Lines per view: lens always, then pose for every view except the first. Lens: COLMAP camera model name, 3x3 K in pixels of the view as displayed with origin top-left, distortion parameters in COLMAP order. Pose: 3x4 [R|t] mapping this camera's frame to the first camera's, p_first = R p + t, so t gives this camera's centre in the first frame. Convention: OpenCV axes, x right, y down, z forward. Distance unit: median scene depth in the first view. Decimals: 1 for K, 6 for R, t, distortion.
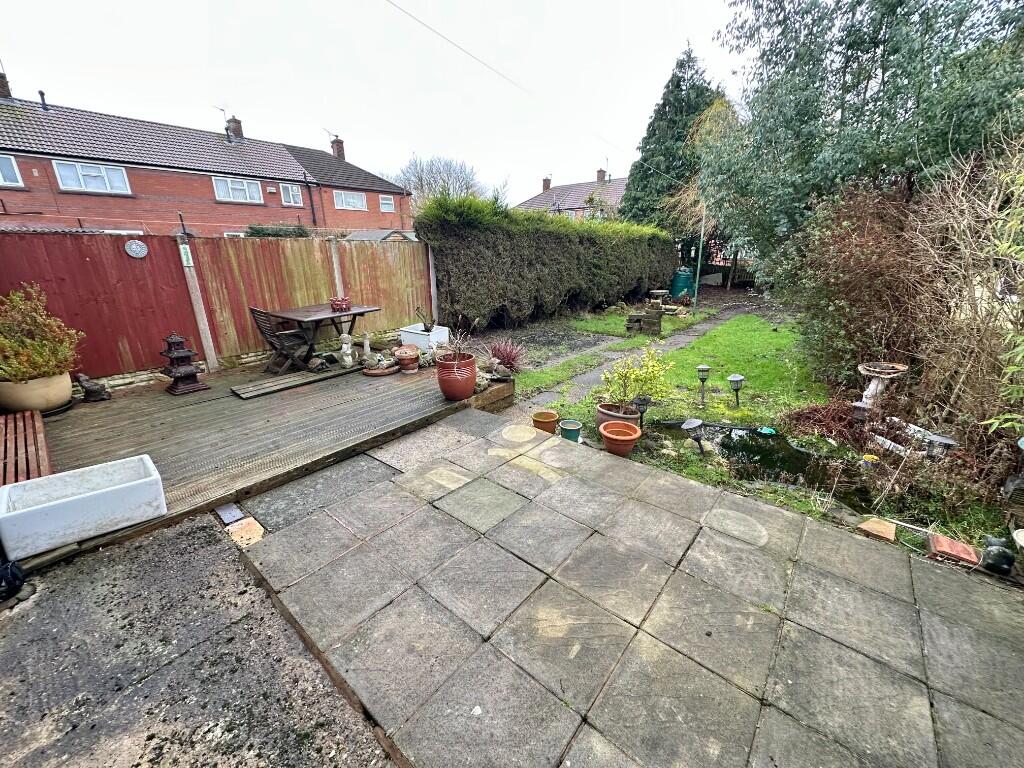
lens RADIAL K [[408.6, 0, 512.4], [0, 408.6, 385.0], [0, 0, 1]] dist [0.001045, -0.000924]
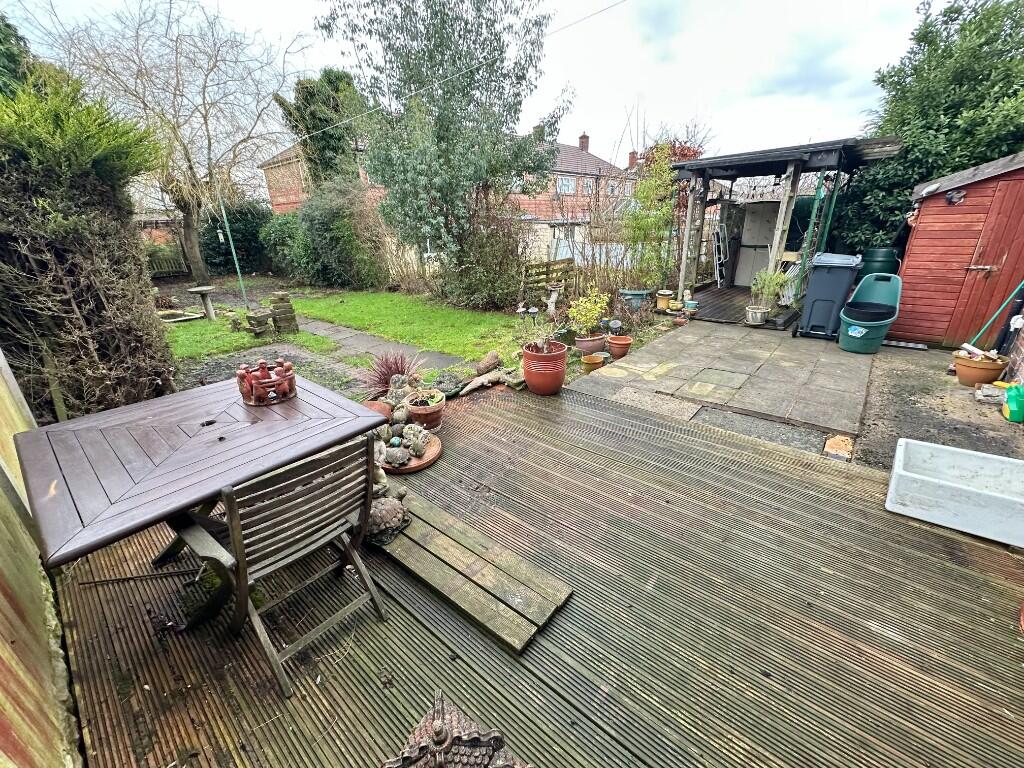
lens RADIAL K [[408.6, 0, 514.2], [0, 408.6, 386.8], [0, 0, 1]] dist [0.001045, -0.000924]
pose [[0.015577, -0.369008, 0.929296, -1.748342], [0.339475, 0.876154, 0.342216, -0.559136], [-0.940486, 0.310141, 0.138917, 1.696281]]
